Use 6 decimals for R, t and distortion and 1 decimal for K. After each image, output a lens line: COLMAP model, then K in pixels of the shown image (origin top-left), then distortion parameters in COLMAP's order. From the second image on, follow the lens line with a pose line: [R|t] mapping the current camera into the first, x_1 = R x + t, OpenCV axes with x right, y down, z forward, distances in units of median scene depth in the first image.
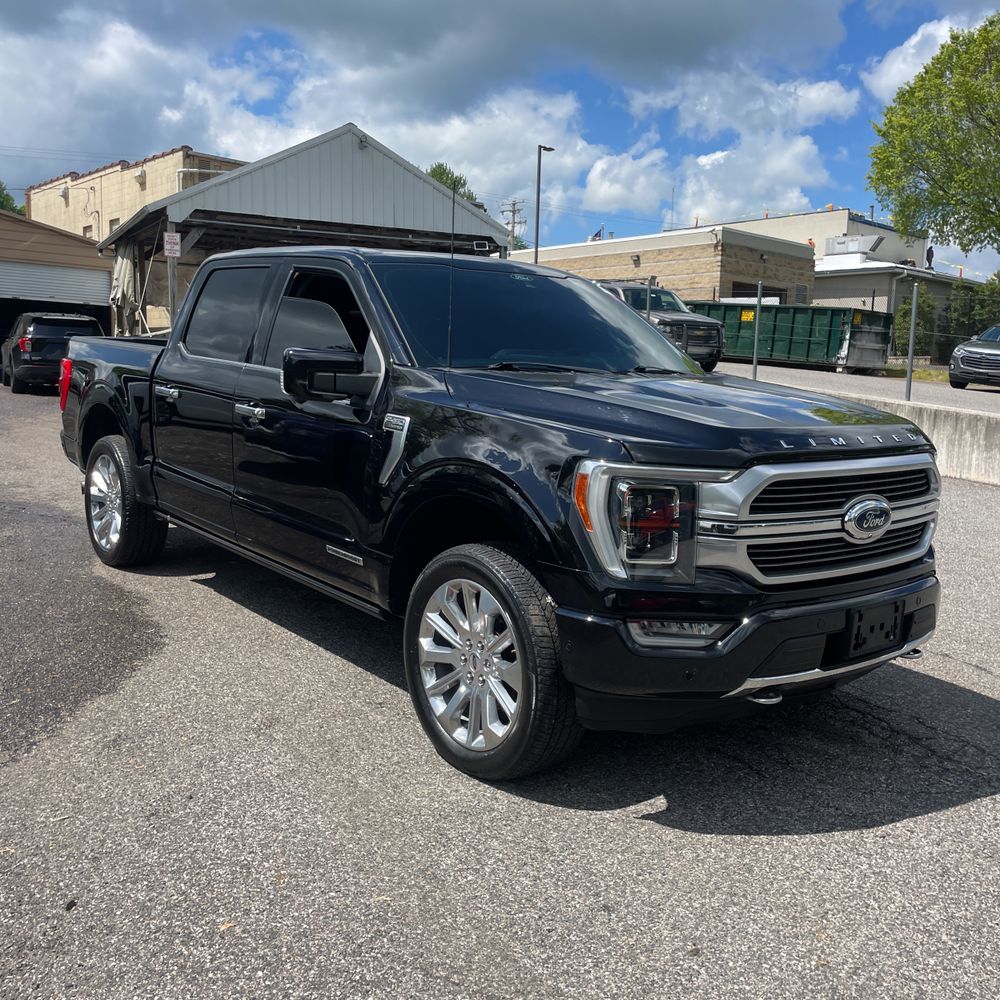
lens RADIAL K [[1009.0, 0, 491.1], [0, 1009.0, 503.2], [0, 0, 1]] dist [0.080646, -0.092697]
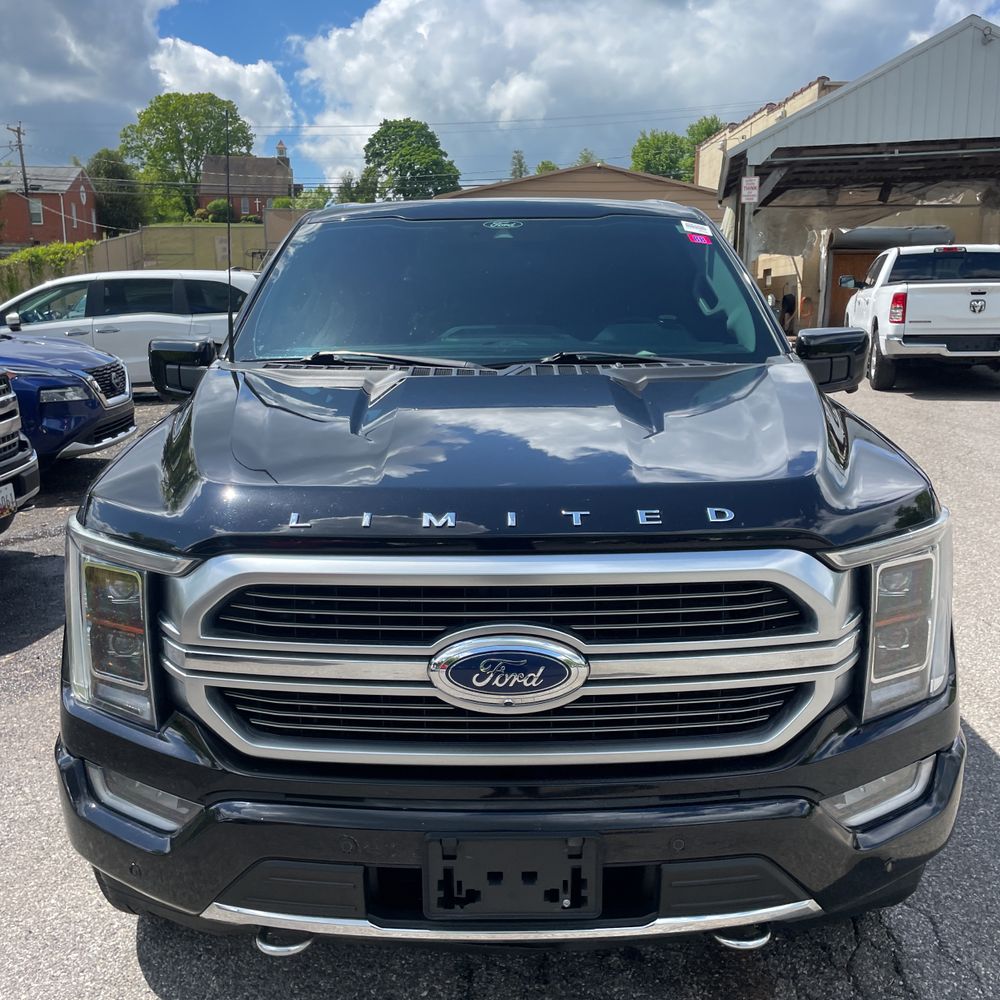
lens RADIAL K [[1009.0, 0, 491.1], [0, 1009.0, 503.2], [0, 0, 1]] dist [0.080646, -0.092697]
pose [[0.774767, 0.088803, -0.625979, 0.120071], [-0.055012, 0.995800, 0.073178, -0.019022], [0.629849, -0.022259, 0.776399, 0.103792]]
